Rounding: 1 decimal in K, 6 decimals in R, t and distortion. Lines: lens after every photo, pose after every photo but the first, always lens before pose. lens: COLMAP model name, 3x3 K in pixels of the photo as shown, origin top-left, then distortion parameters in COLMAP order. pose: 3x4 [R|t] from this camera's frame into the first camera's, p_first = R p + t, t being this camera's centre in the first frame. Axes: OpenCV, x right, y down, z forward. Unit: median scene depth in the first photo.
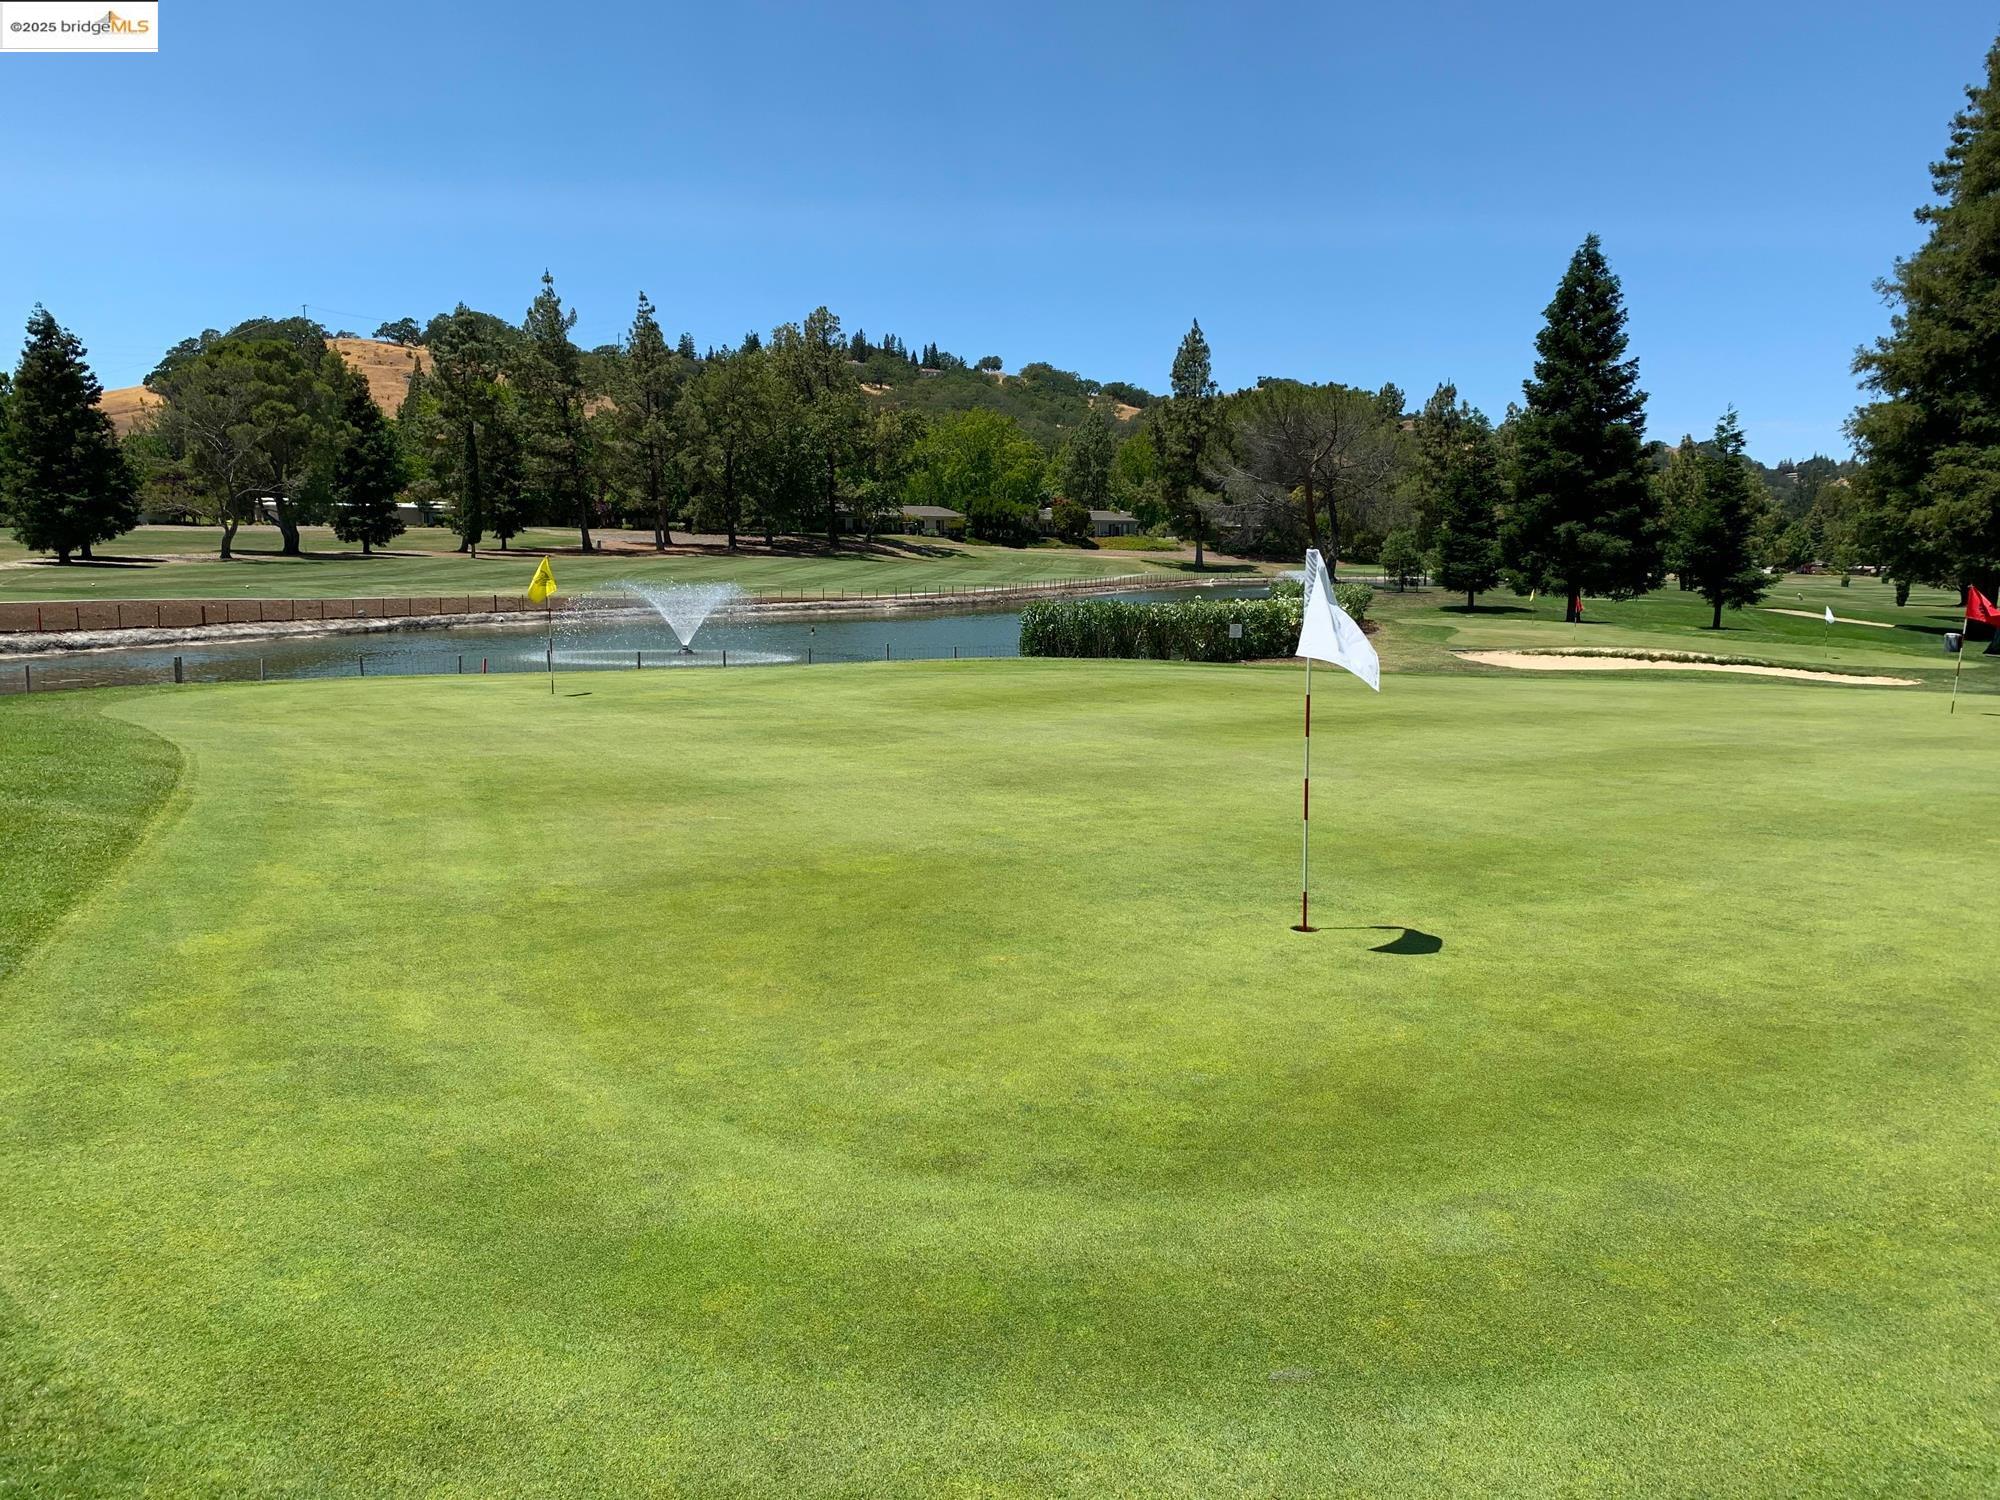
lens RADIAL K [[1888.8, 0, 1000.0], [0, 1888.8, 750.0], [0, 0, 1]] dist [0.036607, -0.000834]
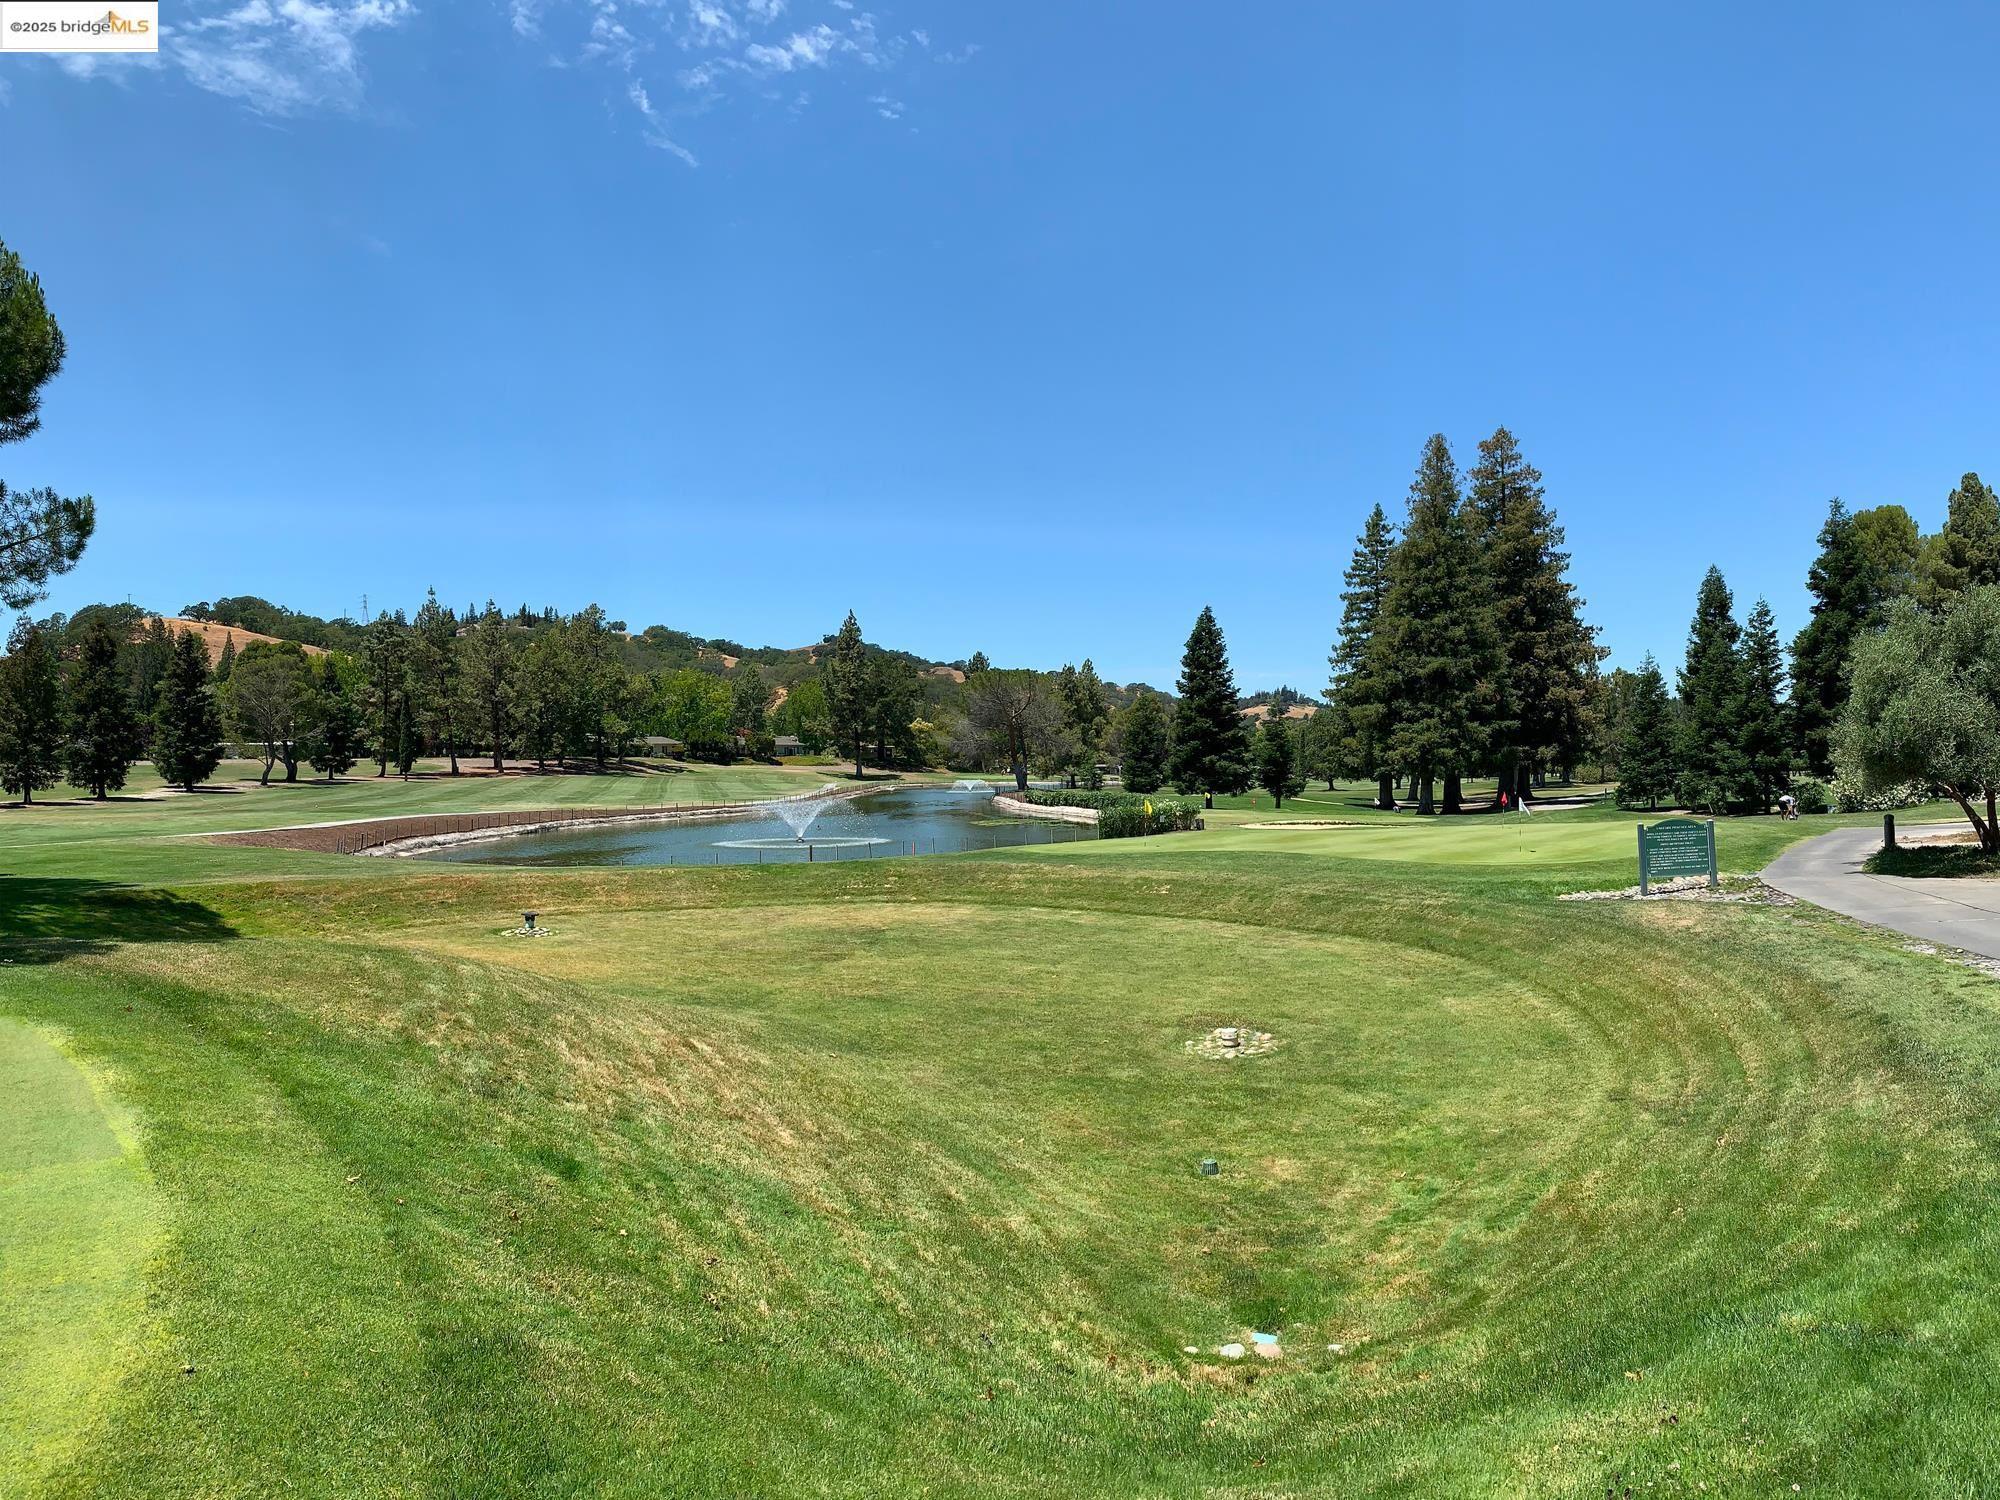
lens RADIAL K [[1506.6, 0, 999.2], [0, 1506.6, 771.7], [0, 0, 1]] dist [-0.326268, 0.000281]
pose [[0.954540, -0.019136, 0.297469, -0.165368], [0.047032, 0.995106, -0.086905, 0.007465], [-0.294350, 0.096945, 0.950768, -0.171068]]
